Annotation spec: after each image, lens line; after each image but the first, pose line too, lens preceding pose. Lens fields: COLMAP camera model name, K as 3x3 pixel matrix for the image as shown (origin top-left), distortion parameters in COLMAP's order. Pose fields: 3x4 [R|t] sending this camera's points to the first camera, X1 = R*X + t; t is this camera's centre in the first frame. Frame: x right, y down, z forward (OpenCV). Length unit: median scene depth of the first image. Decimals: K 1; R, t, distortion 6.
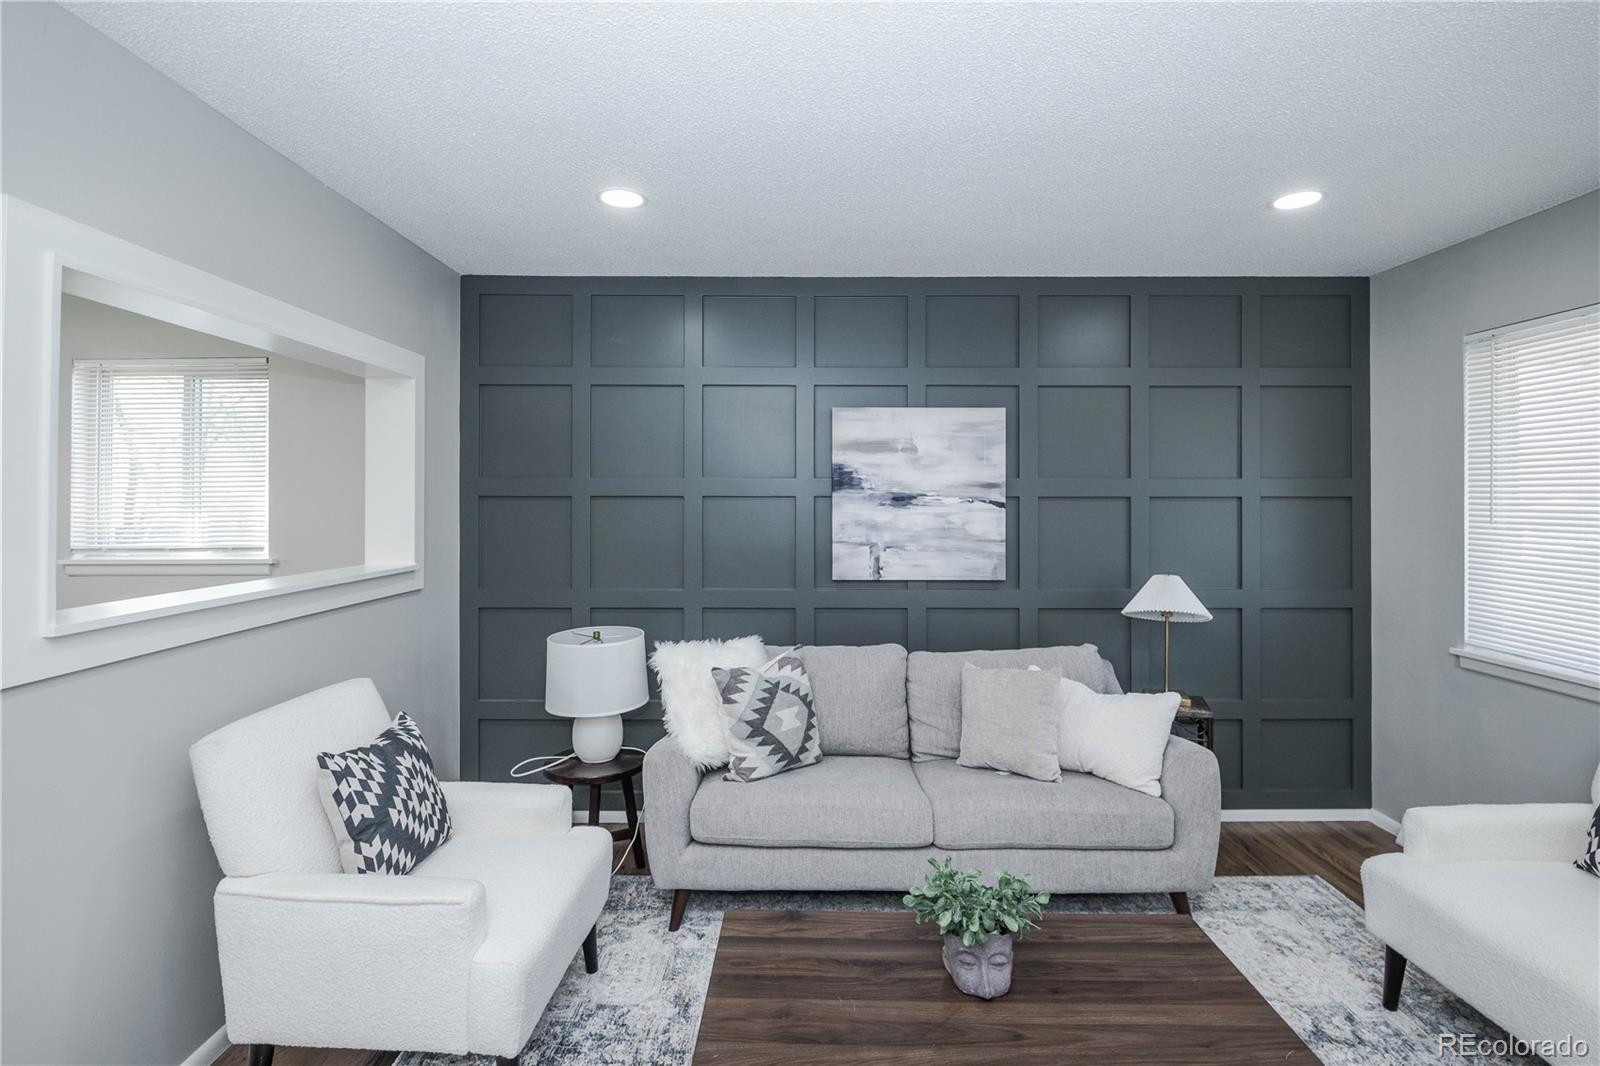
lens RADIAL K [[763.3, 0, 803.0], [0, 763.3, 495.9], [0, 0, 1]] dist [-0.004901, -0.001307]
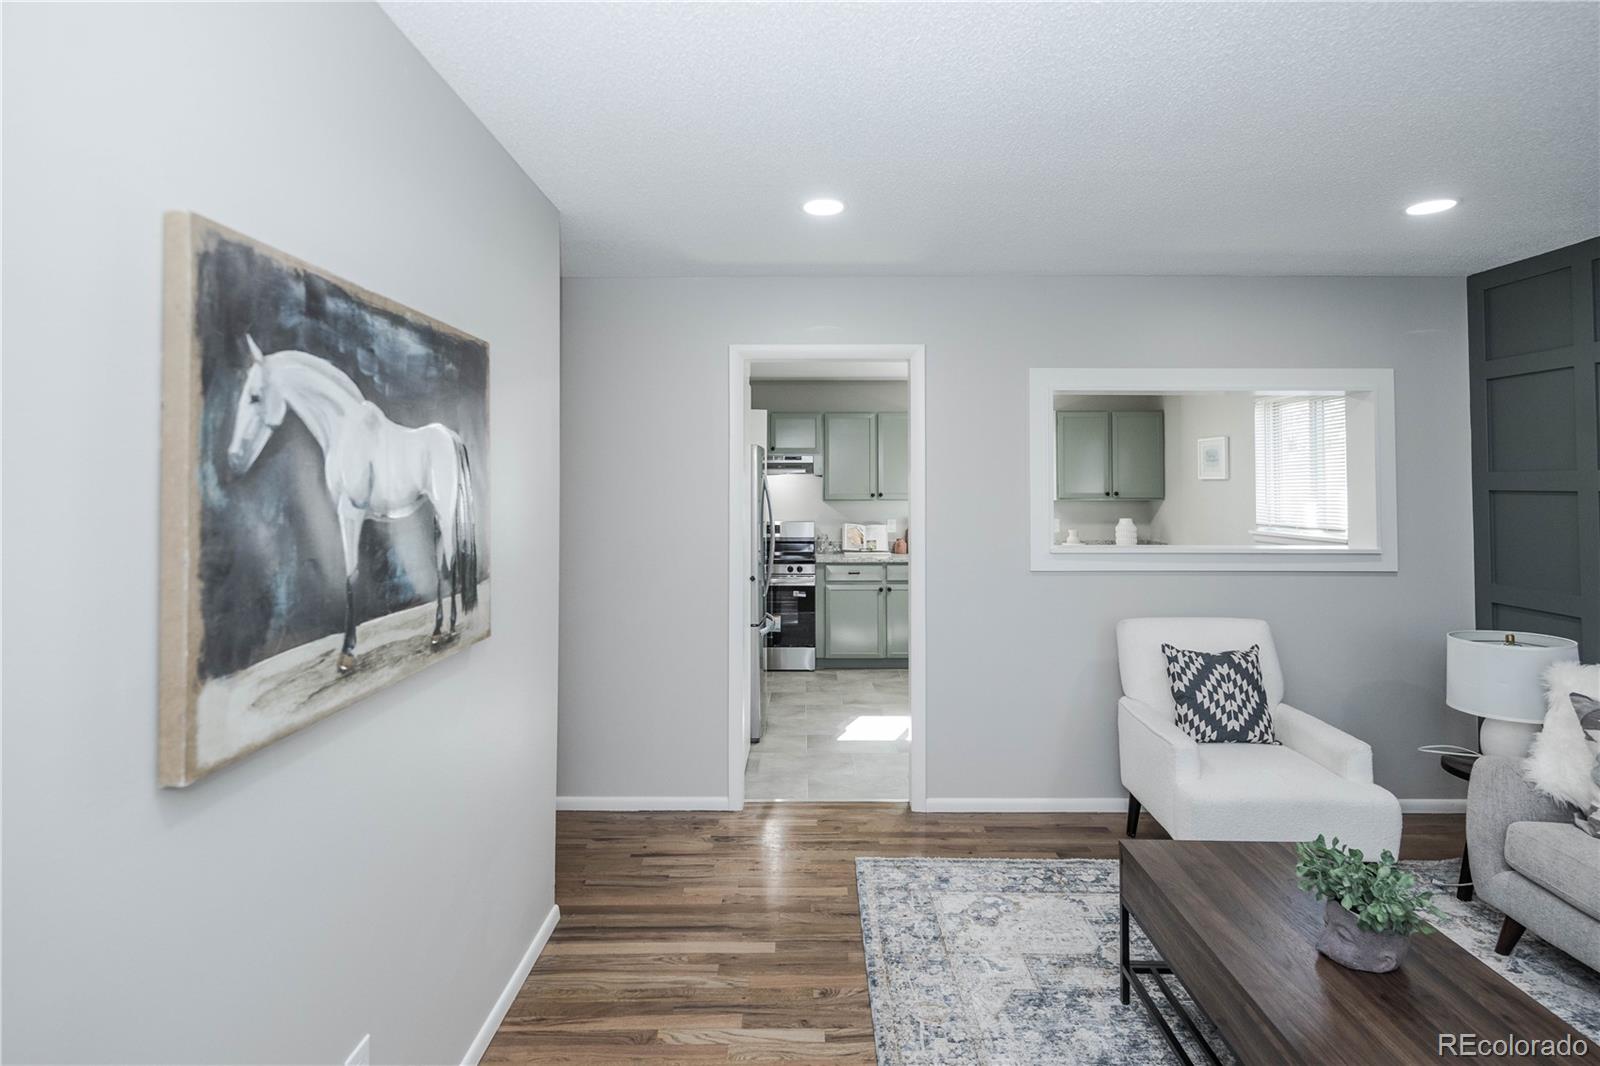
lens RADIAL K [[794.0, 0, 832.0], [0, 794.0, 463.6], [0, 0, 1]] dist [0.002254, -0.007488]
pose [[0.031074, -0.028677, -0.999106, 0.589233], [0.002744, 0.999587, -0.028606, -0.007191], [0.999513, -0.001853, 0.031140, 0.108771]]
